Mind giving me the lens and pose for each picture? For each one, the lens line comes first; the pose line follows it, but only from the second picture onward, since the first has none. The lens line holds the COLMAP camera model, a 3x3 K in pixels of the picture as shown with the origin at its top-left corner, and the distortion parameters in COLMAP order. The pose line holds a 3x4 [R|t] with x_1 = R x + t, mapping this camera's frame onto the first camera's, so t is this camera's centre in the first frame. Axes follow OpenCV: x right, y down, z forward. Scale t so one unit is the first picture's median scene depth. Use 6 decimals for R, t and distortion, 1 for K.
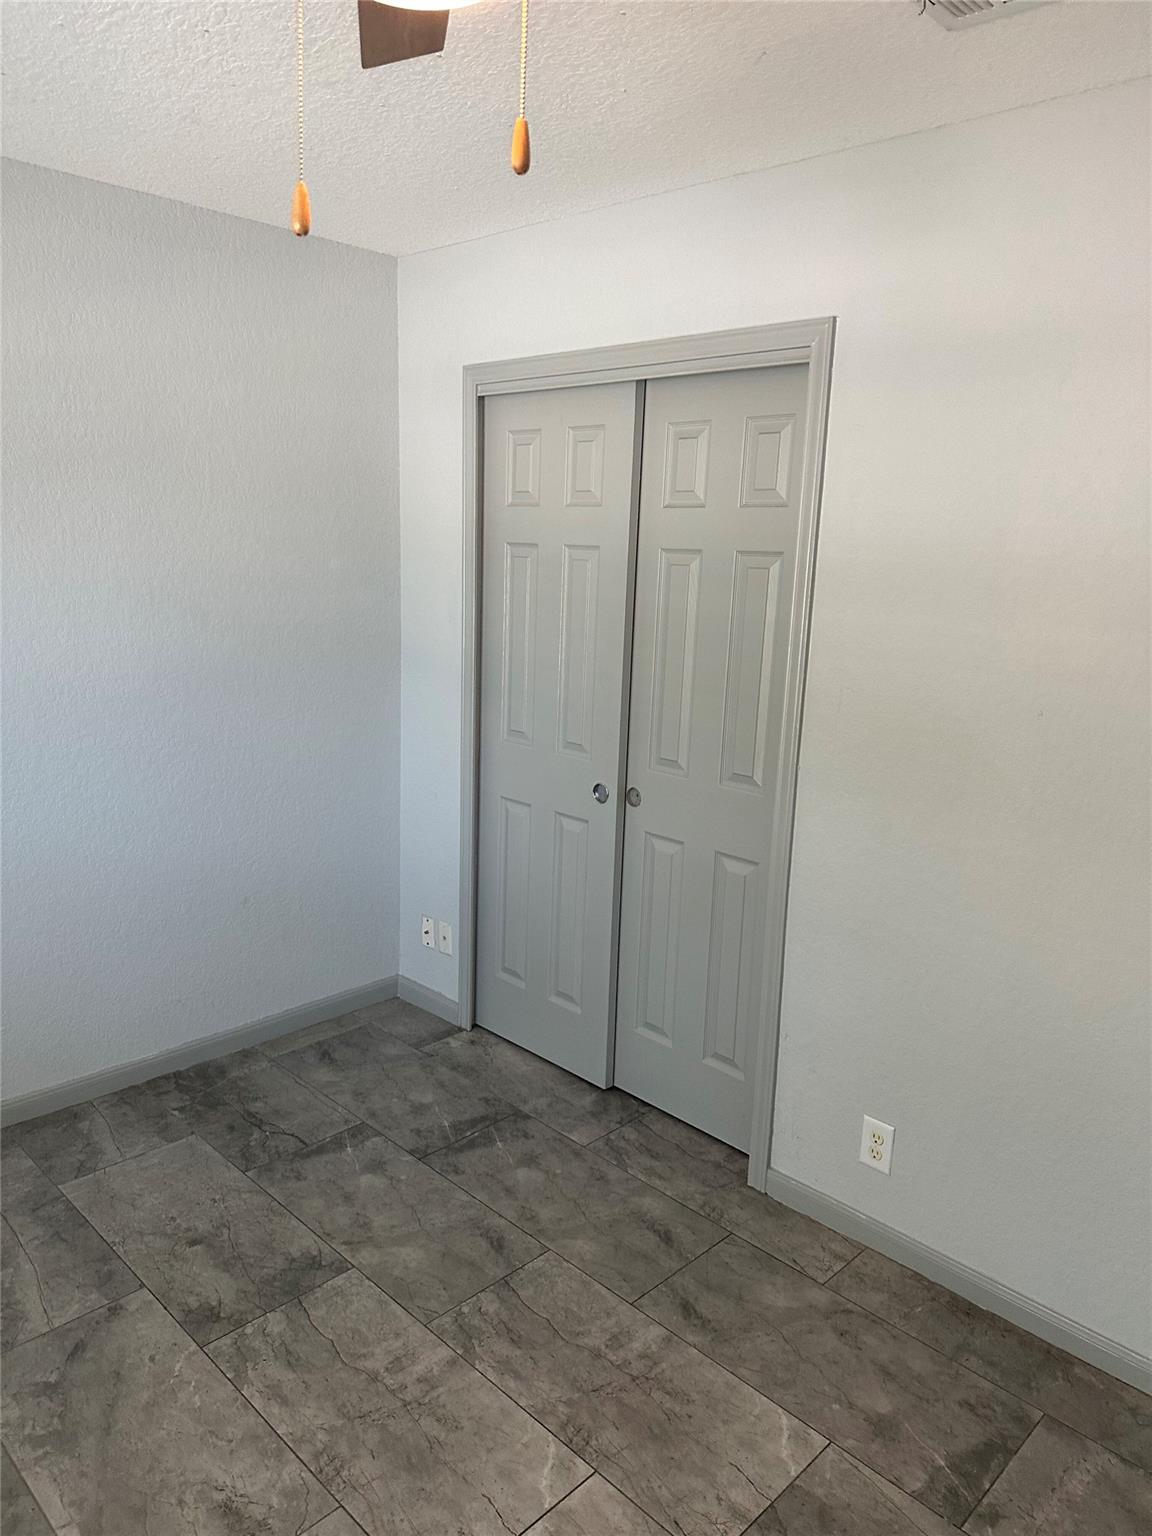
lens RADIAL K [[1069.8, 0, 576.0], [0, 1069.8, 768.0], [0, 0, 1]] dist [0.062057, -0.090946]
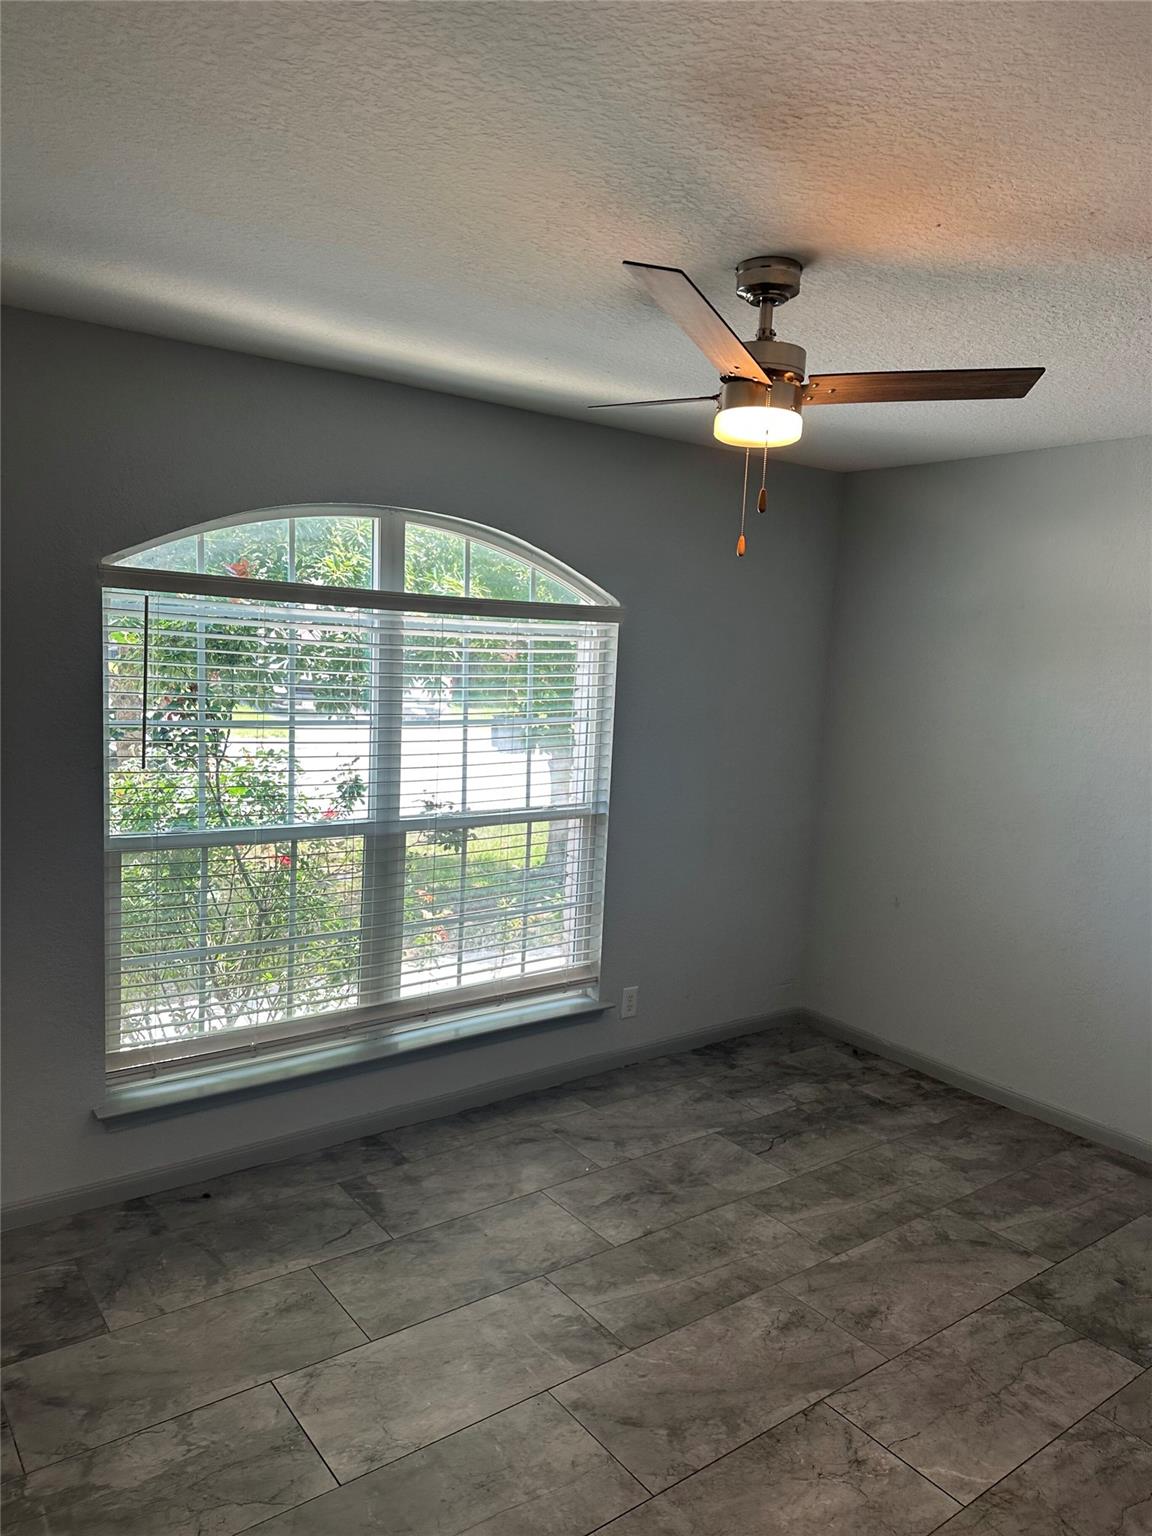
lens RADIAL K [[1069.8, 0, 576.0], [0, 1069.8, 768.0], [0, 0, 1]] dist [0.062057, -0.090946]
pose [[-0.153458, 0.068579, -0.985773, 1.317040], [-0.256185, 0.960719, 0.106717, -0.118431], [0.954369, 0.268916, -0.129861, 0.646545]]
